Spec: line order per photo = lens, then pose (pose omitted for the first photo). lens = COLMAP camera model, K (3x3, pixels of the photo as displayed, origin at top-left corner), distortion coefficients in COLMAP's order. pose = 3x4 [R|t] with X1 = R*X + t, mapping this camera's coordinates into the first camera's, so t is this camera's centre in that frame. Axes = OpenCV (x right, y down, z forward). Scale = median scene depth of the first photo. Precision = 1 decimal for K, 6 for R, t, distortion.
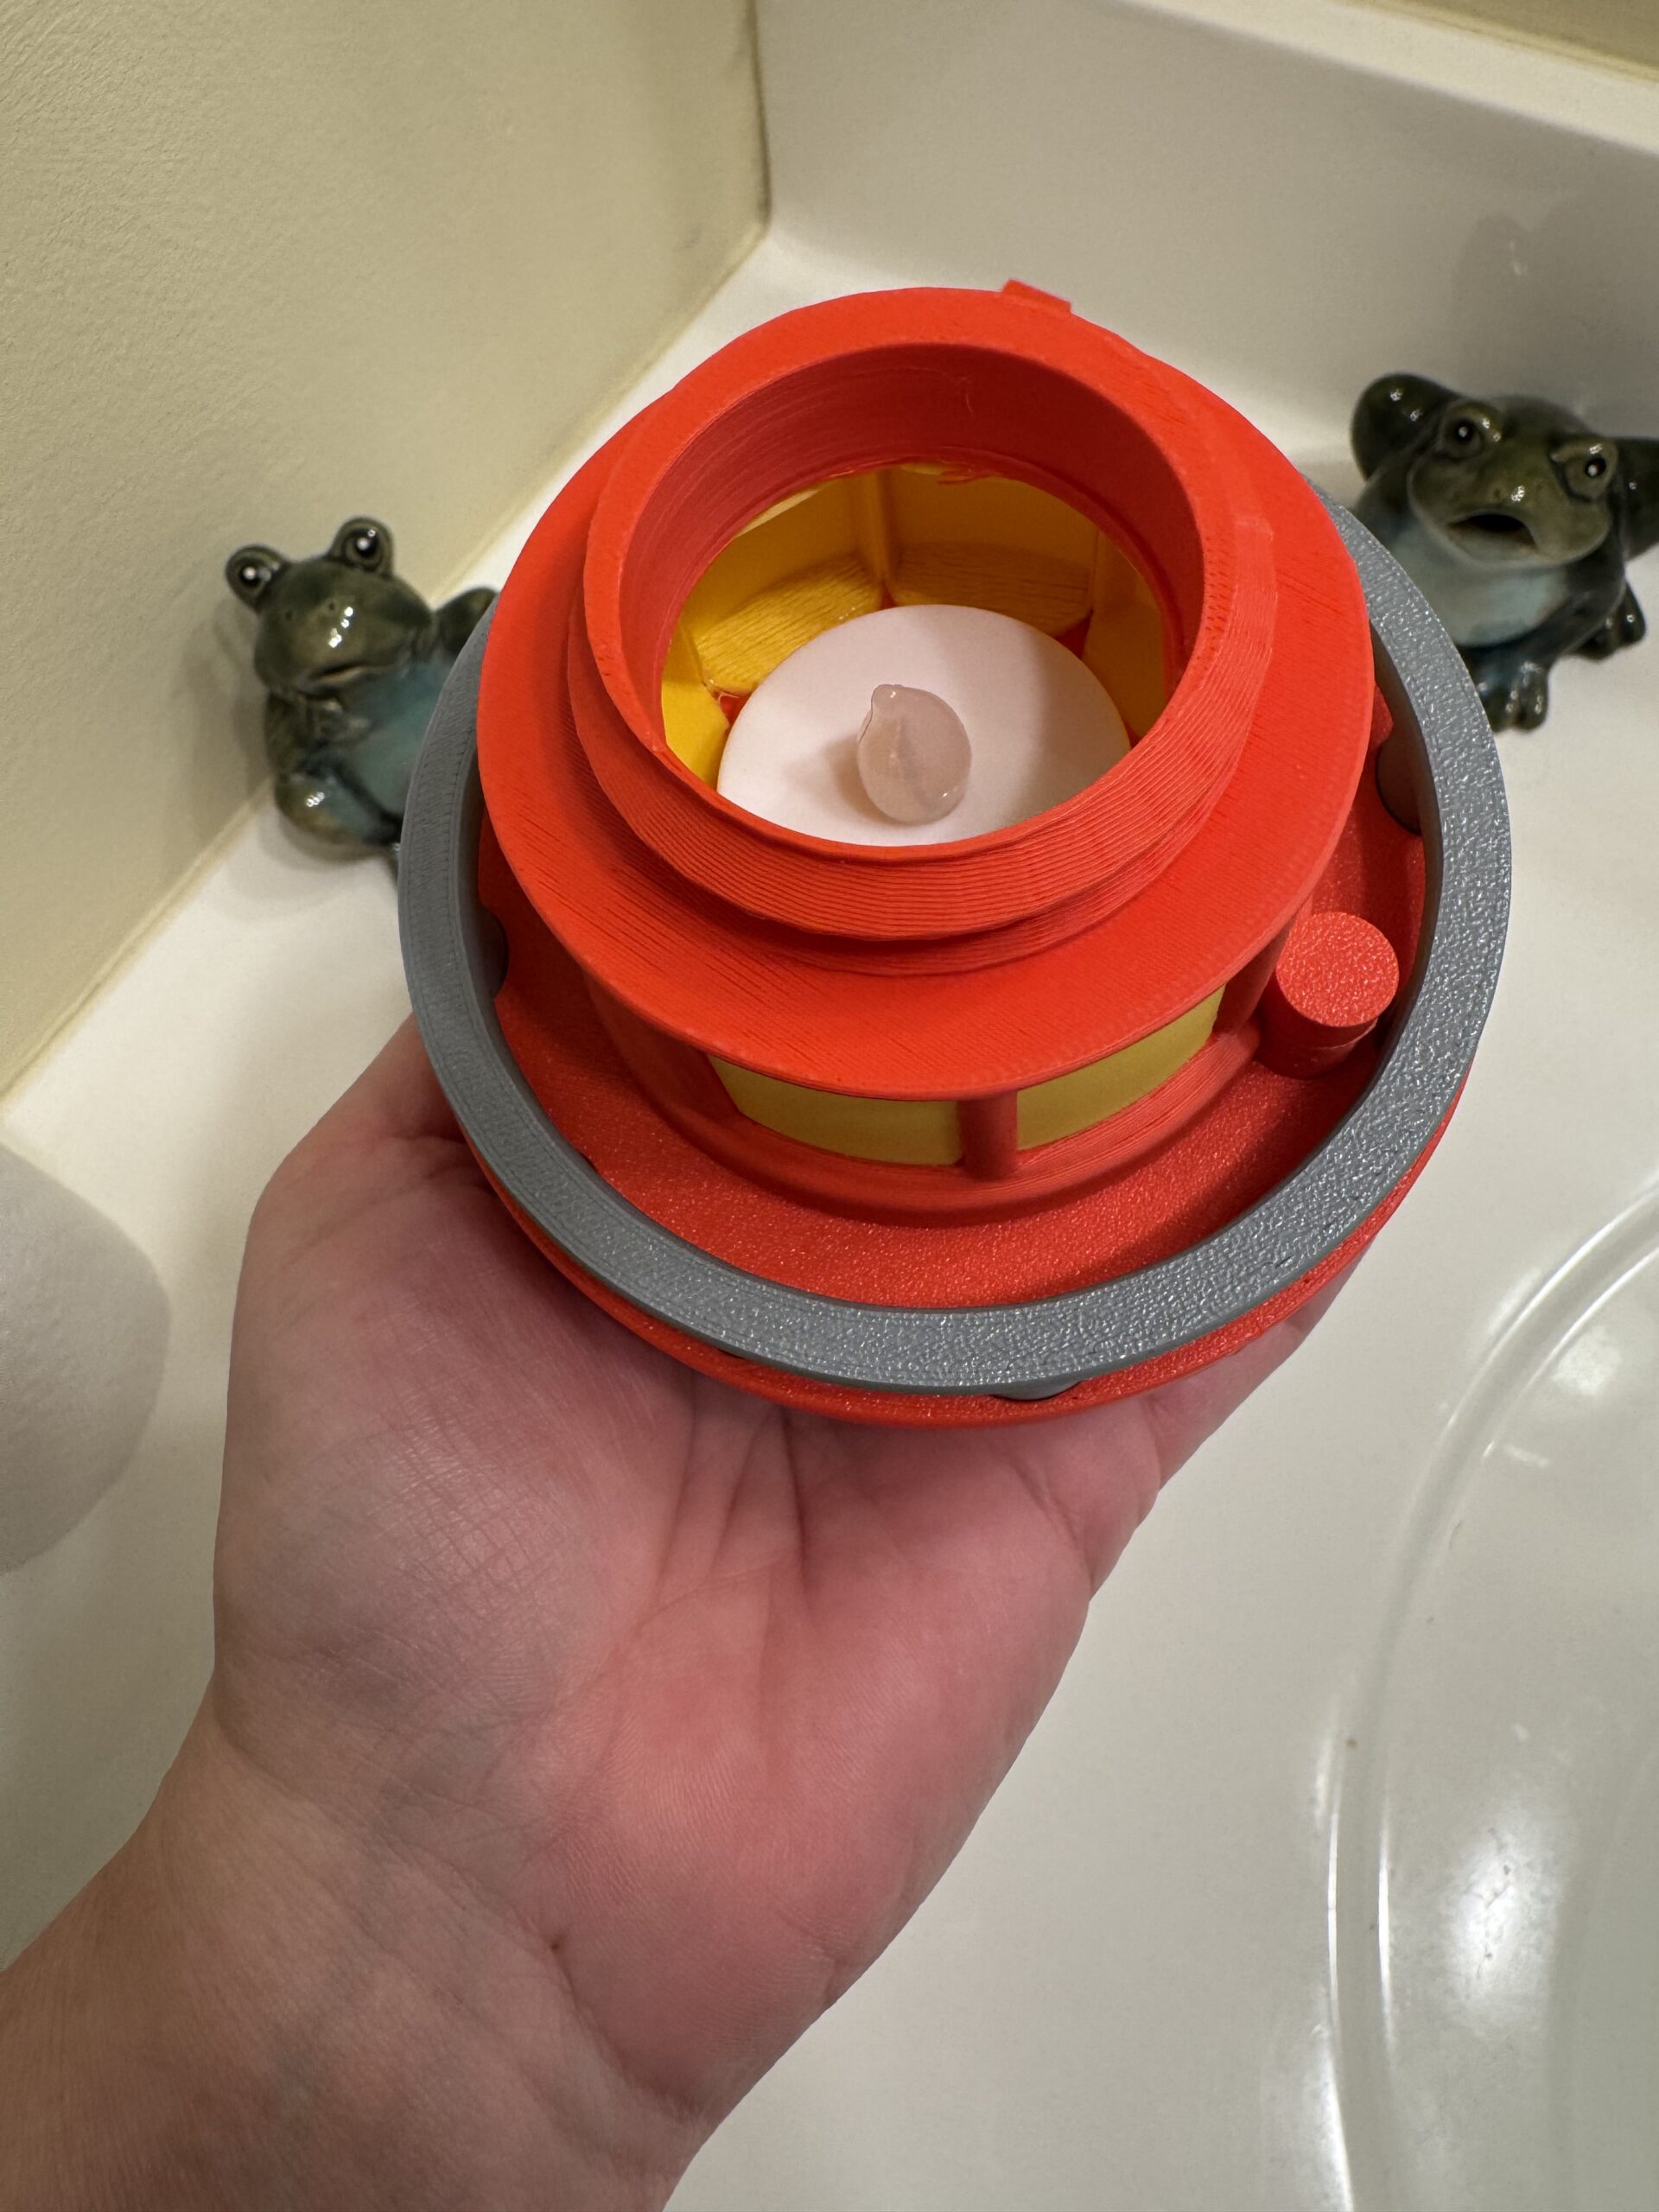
lens RADIAL K [[1582.1, 0, 823.9], [0, 1582.1, 1101.4], [0, 0, 1]] dist [-0.038106, -0.007142]
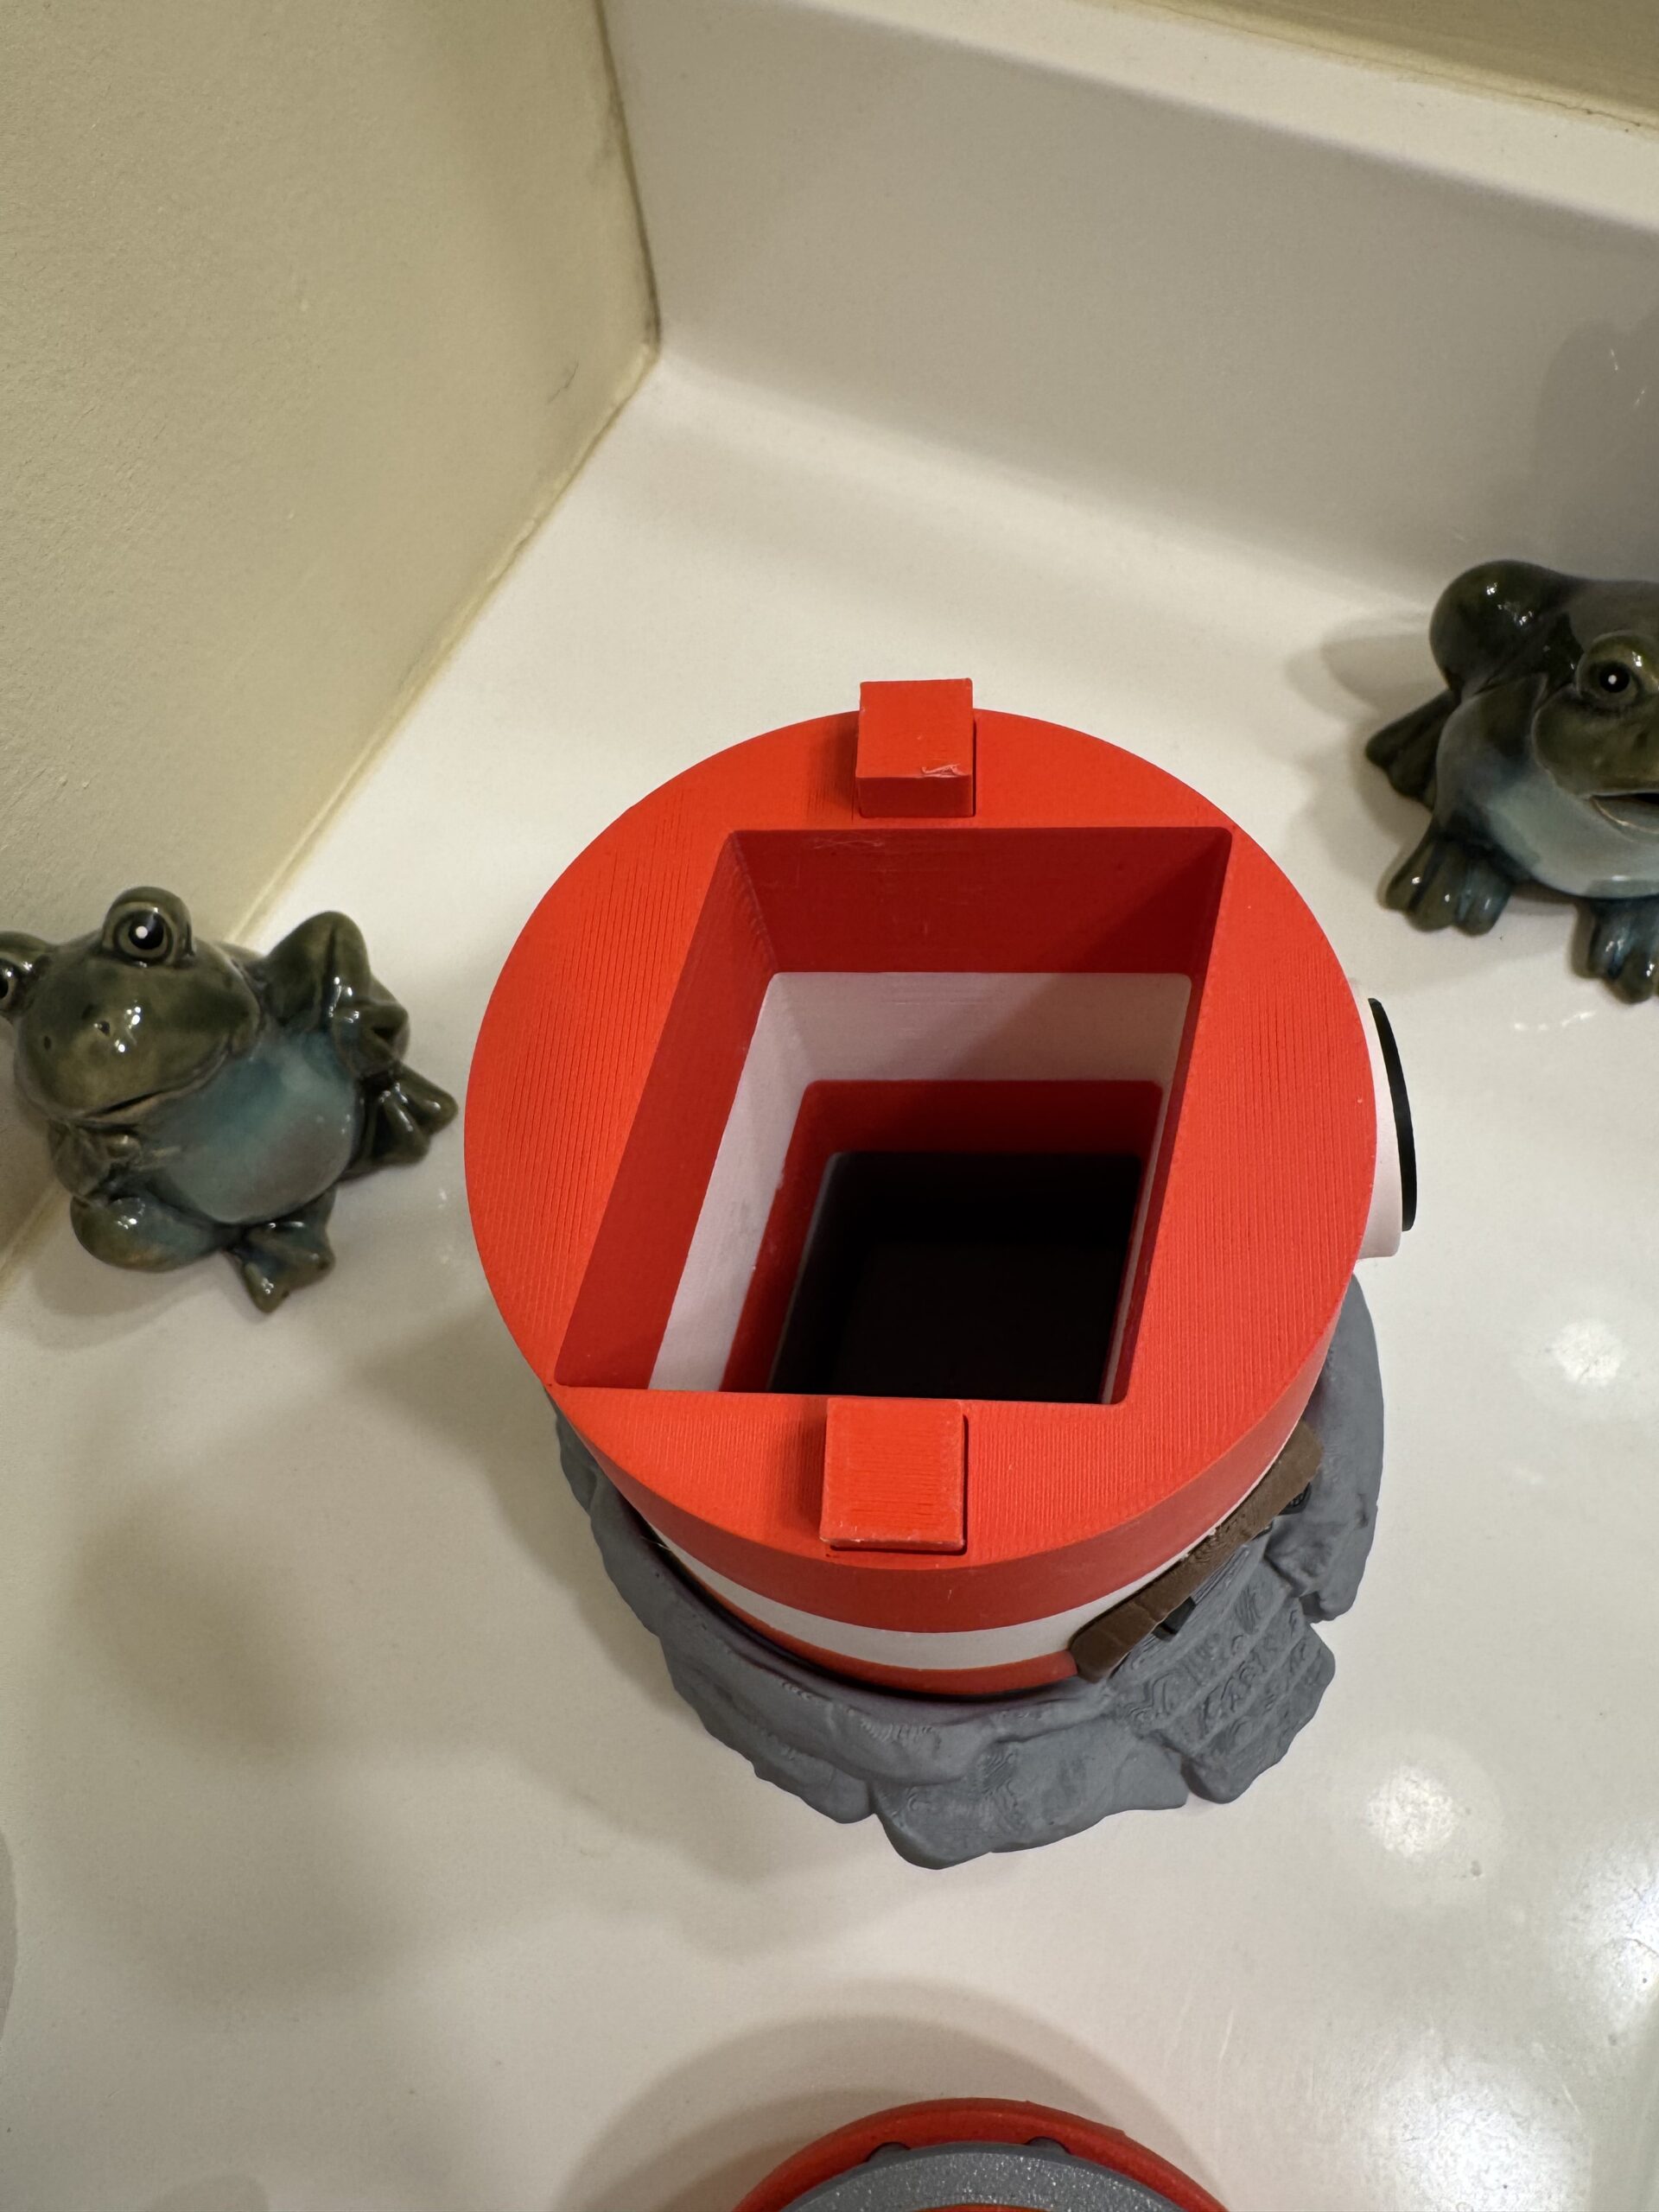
lens RADIAL K [[1582.1, 0, 833.0], [0, 1582.1, 1108.2], [0, 0, 1]] dist [-0.038106, -0.007142]
pose [[0.996815, -0.074274, 0.029034, 0.000555], [0.073070, 0.996503, 0.040534, -0.272516], [-0.031943, -0.038283, 0.998756, 0.248424]]
